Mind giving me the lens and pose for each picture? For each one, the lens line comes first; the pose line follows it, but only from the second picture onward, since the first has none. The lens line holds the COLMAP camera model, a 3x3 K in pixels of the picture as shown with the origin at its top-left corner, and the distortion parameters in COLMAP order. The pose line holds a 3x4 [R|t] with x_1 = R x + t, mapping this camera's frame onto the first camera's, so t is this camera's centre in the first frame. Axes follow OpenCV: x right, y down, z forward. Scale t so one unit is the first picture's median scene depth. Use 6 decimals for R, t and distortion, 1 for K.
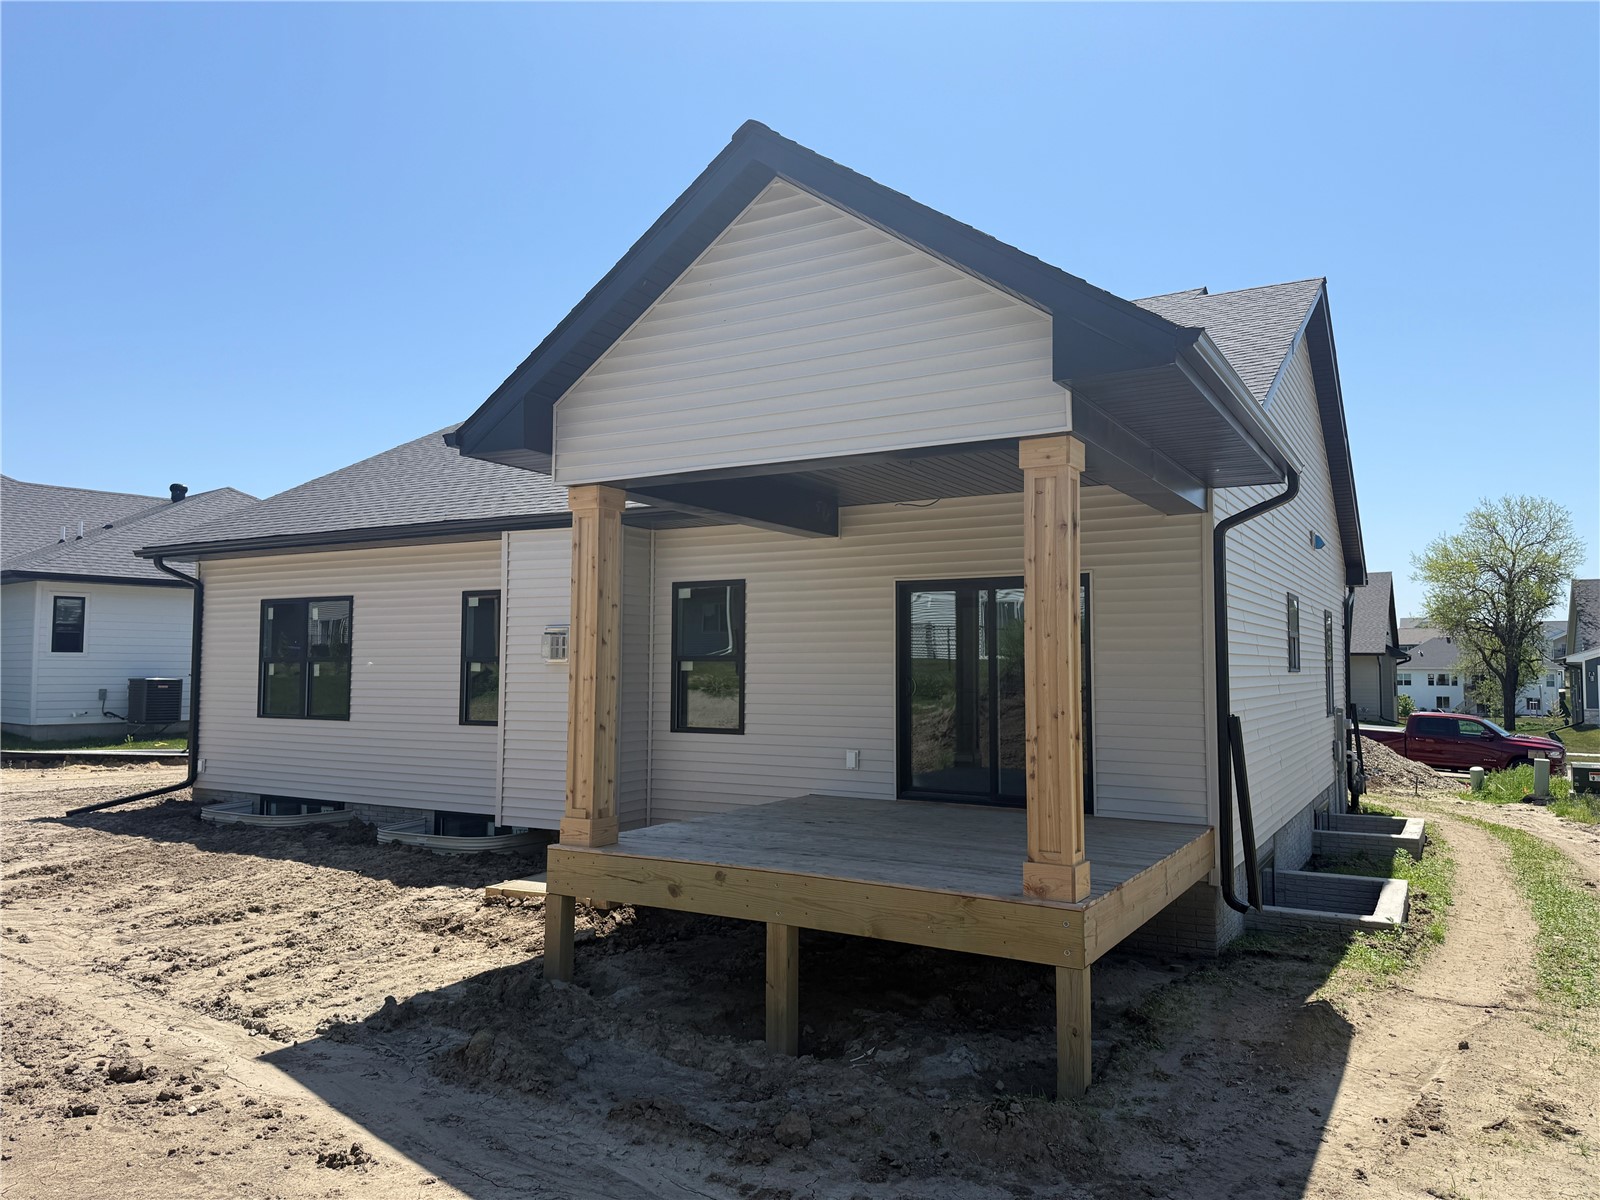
lens RADIAL K [[1114.7, 0, 859.2], [0, 1114.7, 604.3], [0, 0, 1]] dist [0.100552, -0.137547]
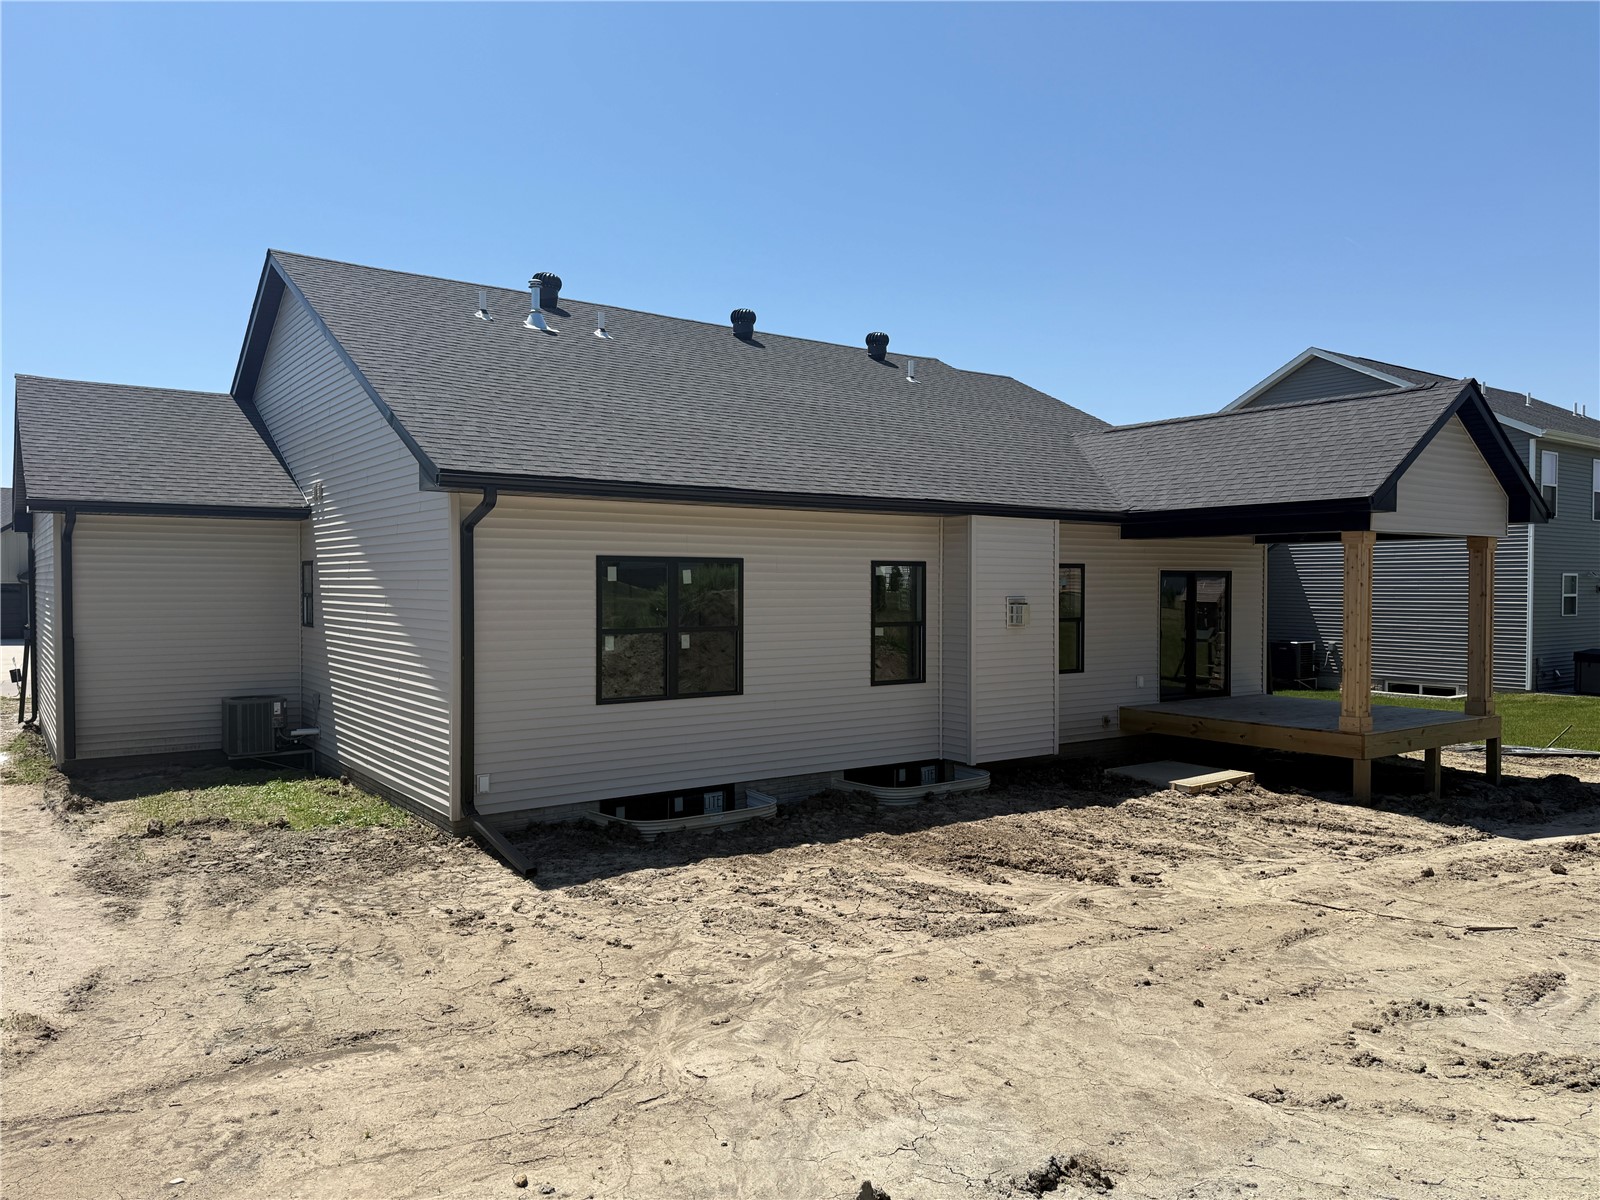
lens RADIAL K [[1114.7, 0, 859.2], [0, 1114.7, 604.3], [0, 0, 1]] dist [0.100552, -0.137547]
pose [[0.376806, 0.004003, 0.926284, -1.218183], [-0.020071, 0.999791, 0.003844, 0.023700], [-0.926075, -0.020040, 0.376808, 0.557201]]
